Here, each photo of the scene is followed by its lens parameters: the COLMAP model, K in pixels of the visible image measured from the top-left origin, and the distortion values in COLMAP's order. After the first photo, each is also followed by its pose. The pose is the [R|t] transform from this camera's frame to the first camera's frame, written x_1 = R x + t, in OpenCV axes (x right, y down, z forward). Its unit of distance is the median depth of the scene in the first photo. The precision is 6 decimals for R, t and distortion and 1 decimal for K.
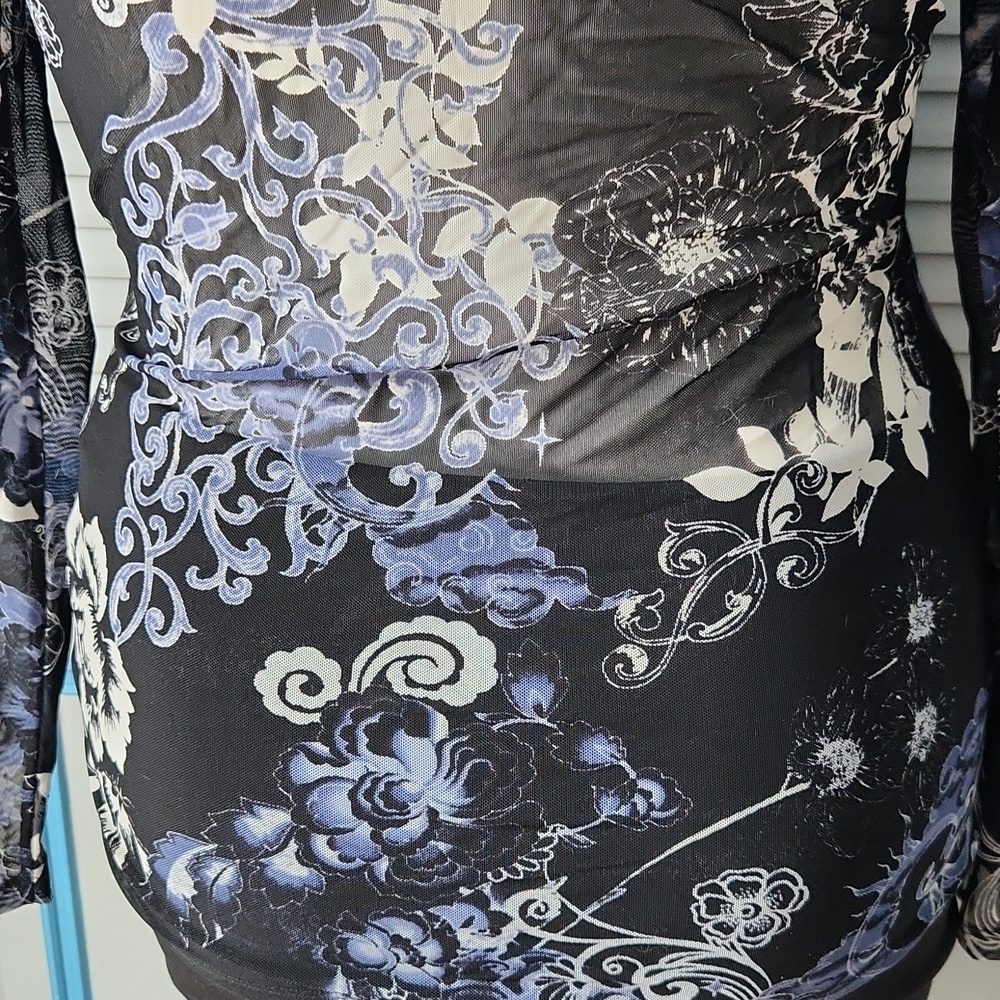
lens RADIAL K [[1521.9, 0, 492.7], [0, 1521.9, 525.7], [0, 0, 1]] dist [0.104642, -0.199975]
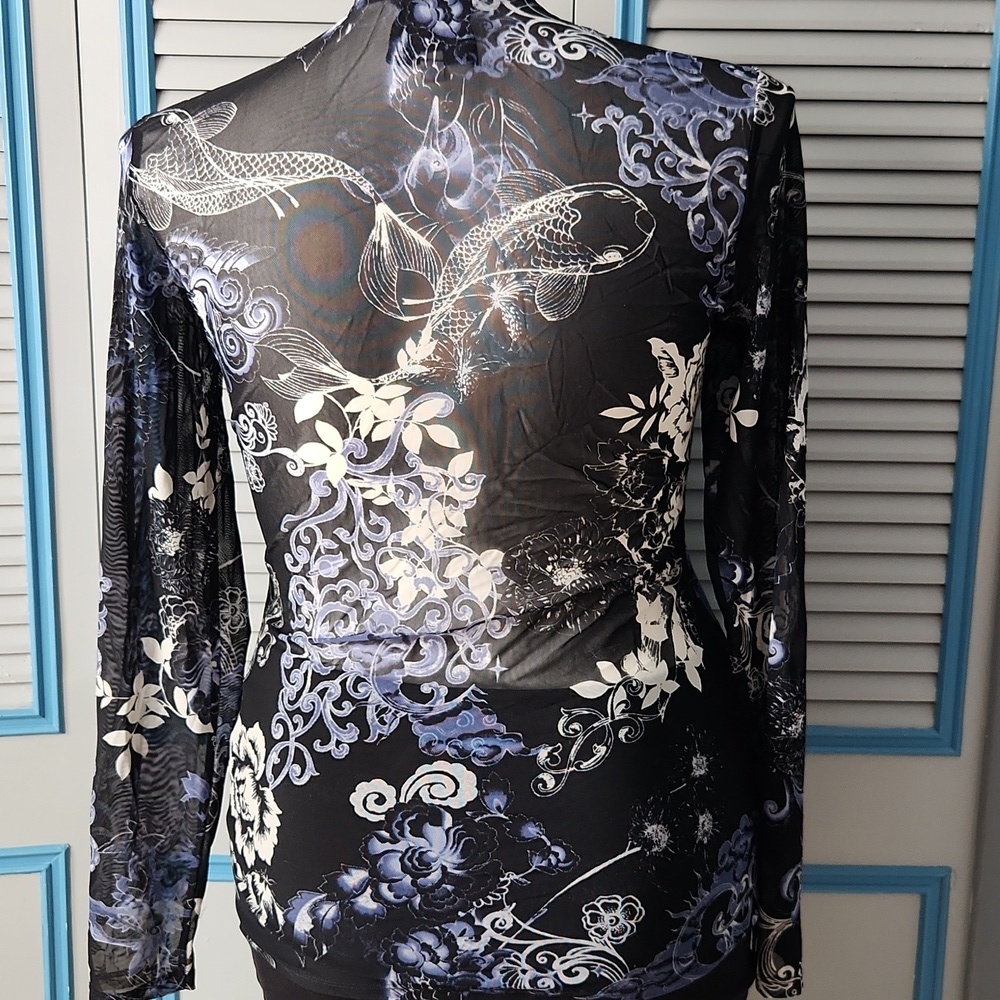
lens RADIAL K [[1521.9, 0, 492.7], [0, 1521.9, 525.7], [0, 0, 1]] dist [0.104642, -0.199975]
pose [[0.999525, -0.011918, 0.028410, -0.028123], [0.018066, 0.973698, -0.227125, 0.208625], [-0.024956, 0.227530, 0.973451, -0.953352]]
